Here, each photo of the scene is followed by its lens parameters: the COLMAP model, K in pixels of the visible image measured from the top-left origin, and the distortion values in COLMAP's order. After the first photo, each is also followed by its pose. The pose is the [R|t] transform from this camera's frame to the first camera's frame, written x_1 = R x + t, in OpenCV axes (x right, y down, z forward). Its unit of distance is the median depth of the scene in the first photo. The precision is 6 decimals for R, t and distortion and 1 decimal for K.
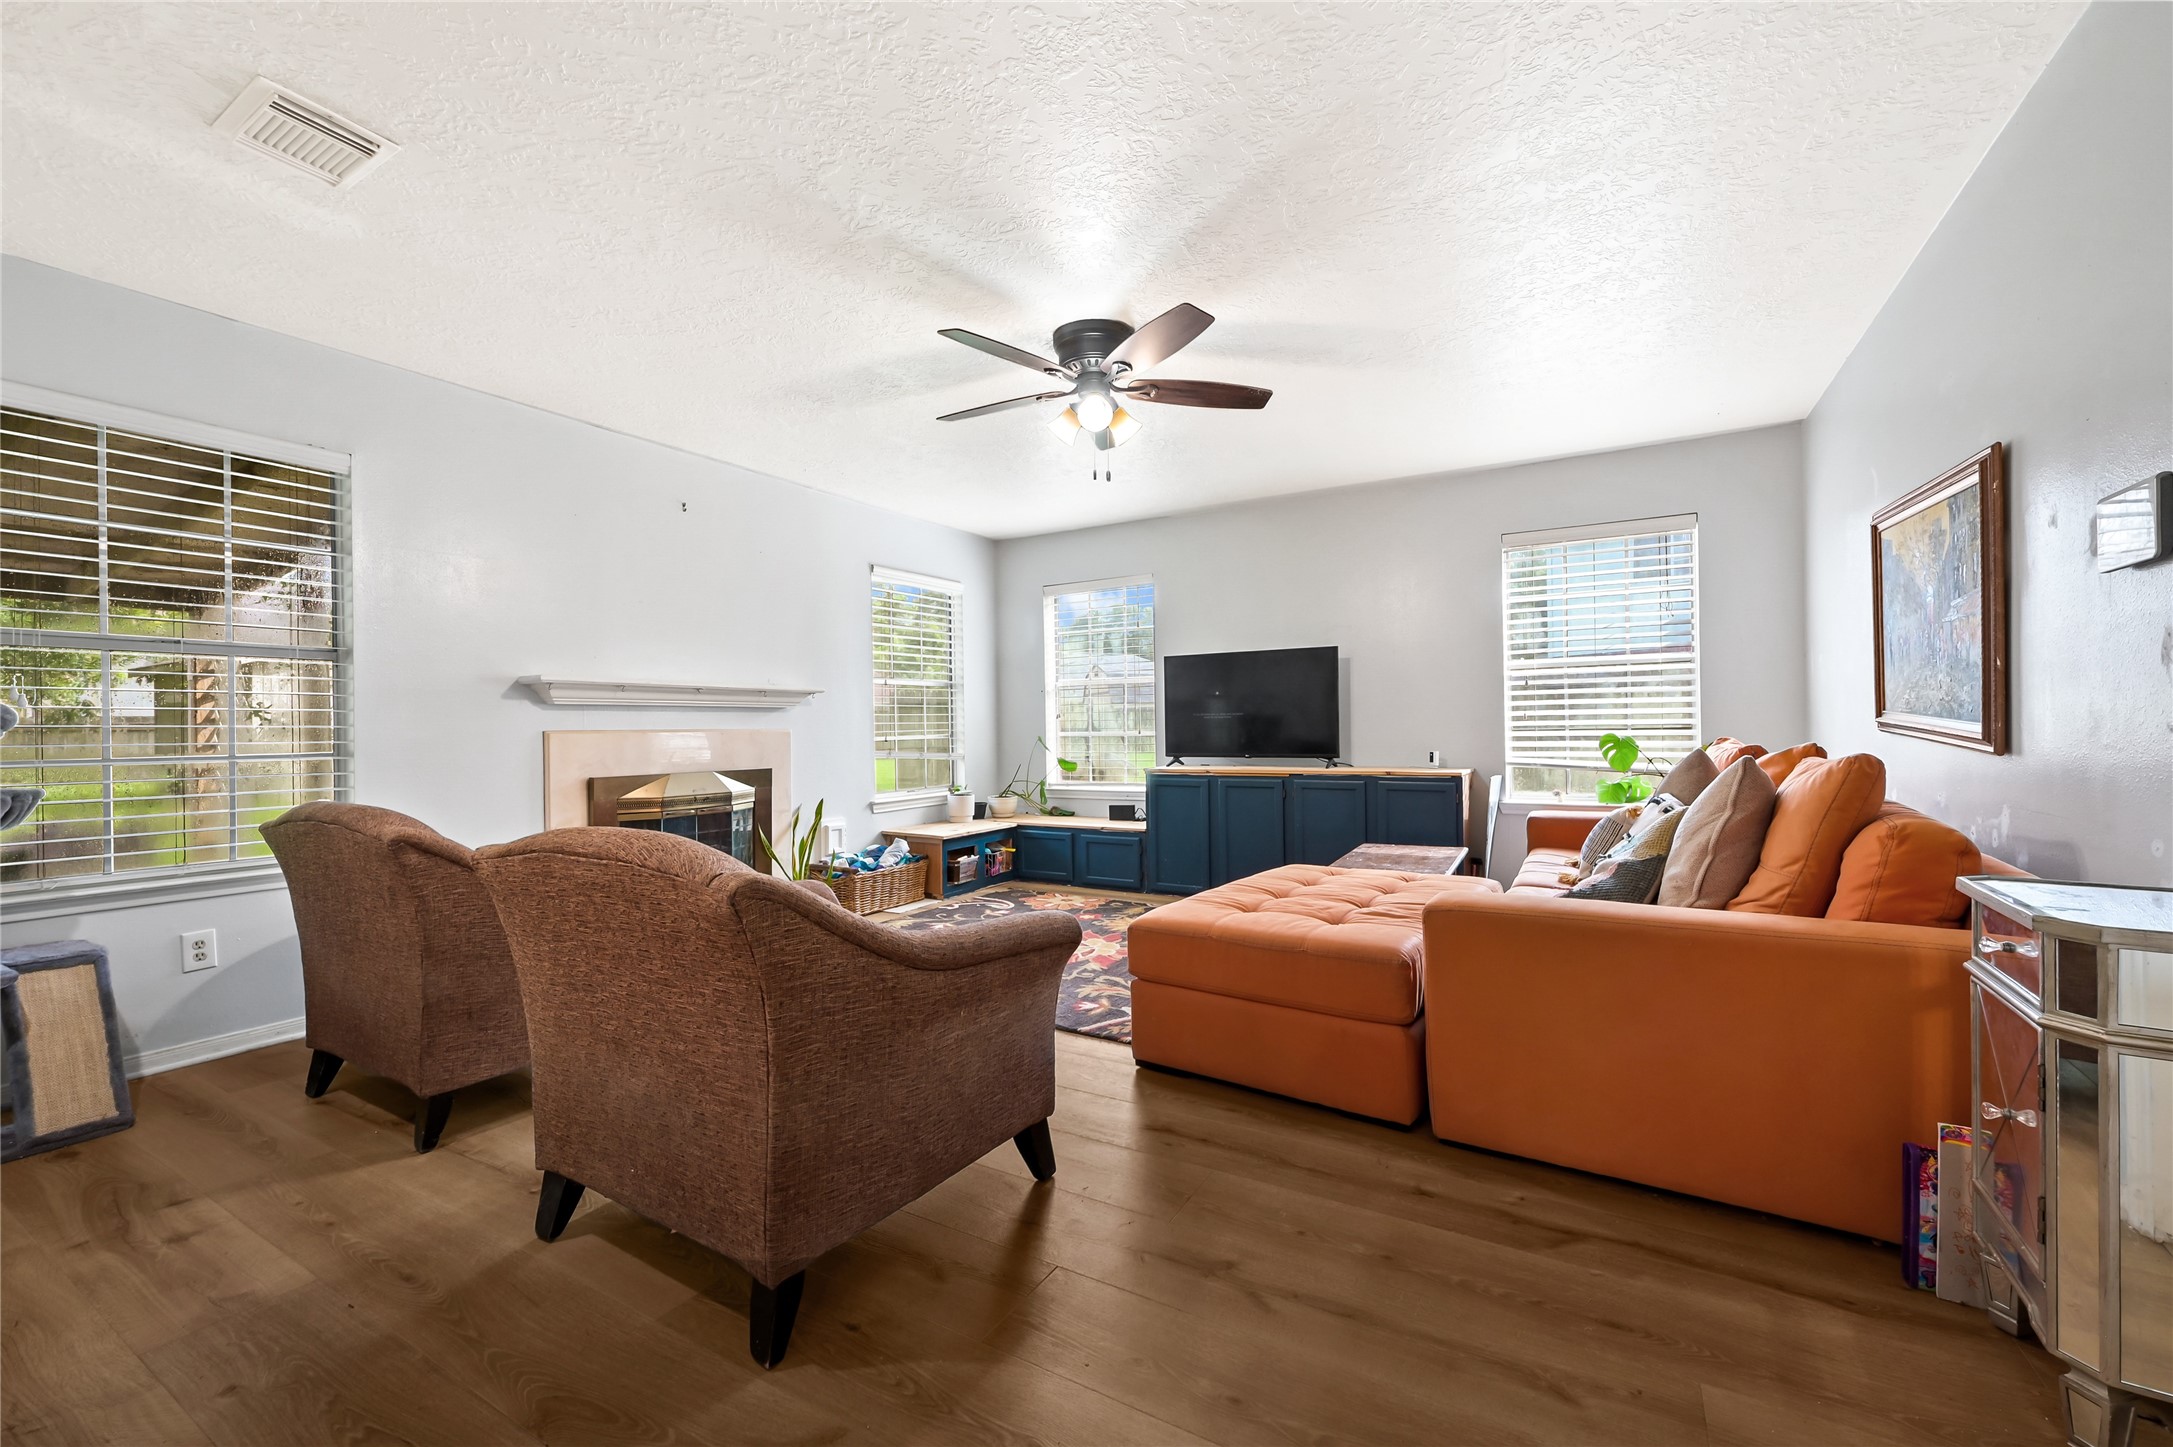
lens RADIAL K [[878.4, 0, 1088.6], [0, 878.4, 727.2], [0, 0, 1]] dist [-0.000783, -0.000019]
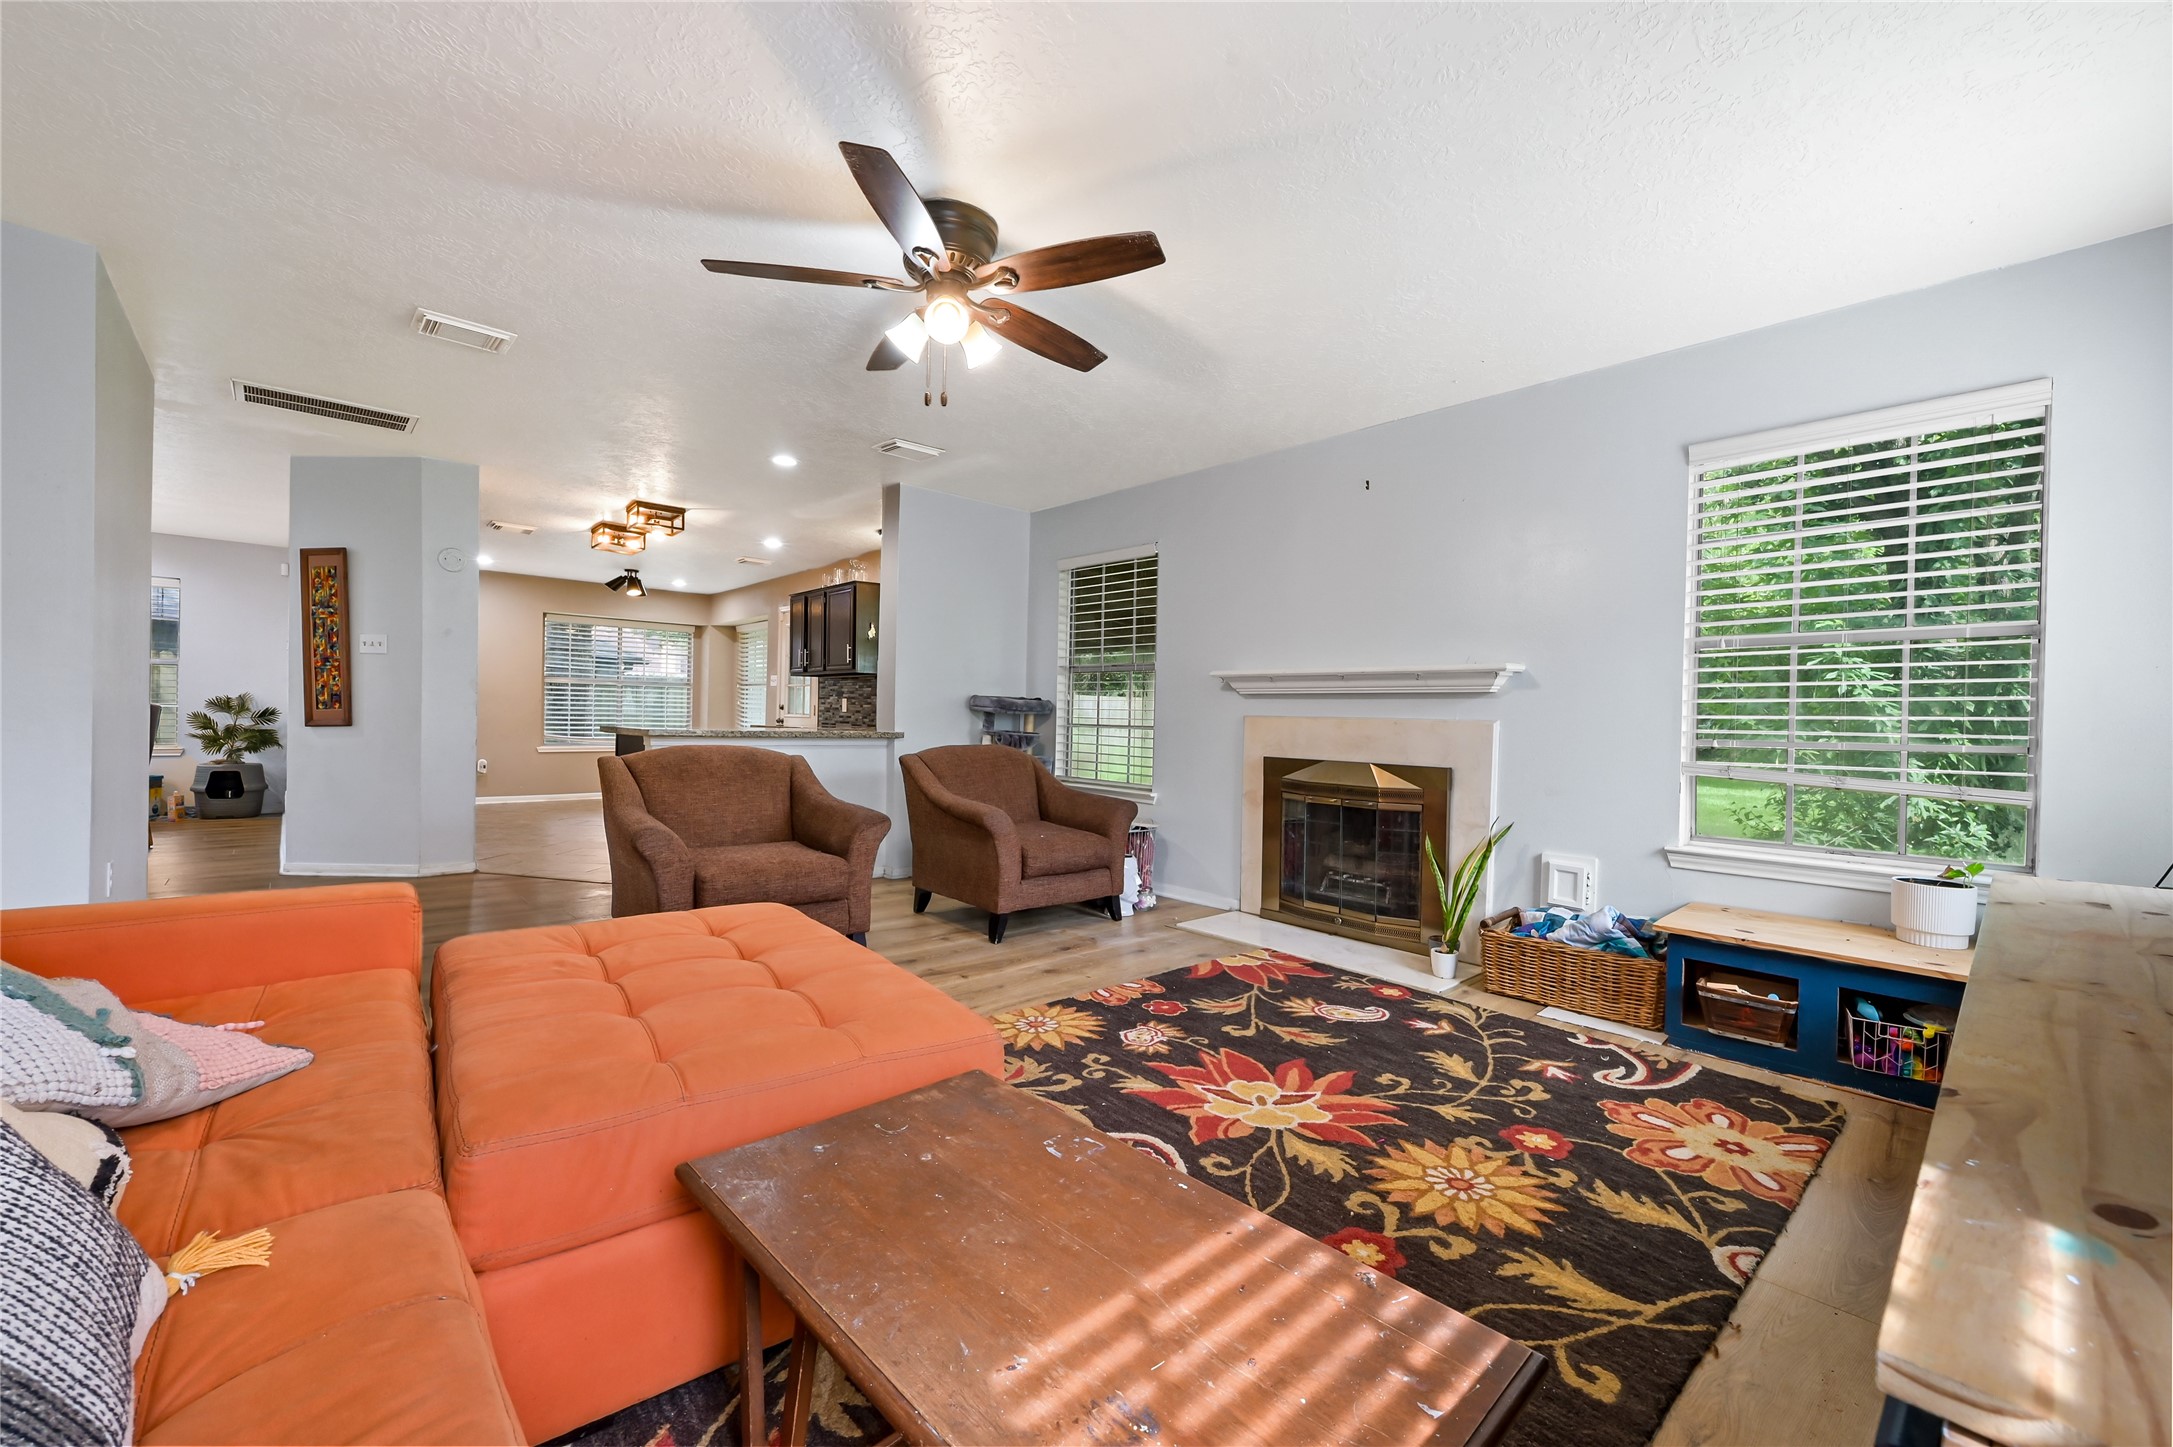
lens RADIAL K [[878.4, 0, 1088.6], [0, 878.4, 727.2], [0, 0, 1]] dist [-0.000783, -0.000019]
pose [[-0.294977, 0.015869, -0.955373, 0.496578], [-0.018787, 0.999572, 0.022404, -0.002842], [0.955320, 0.024557, -0.294552, 0.910168]]
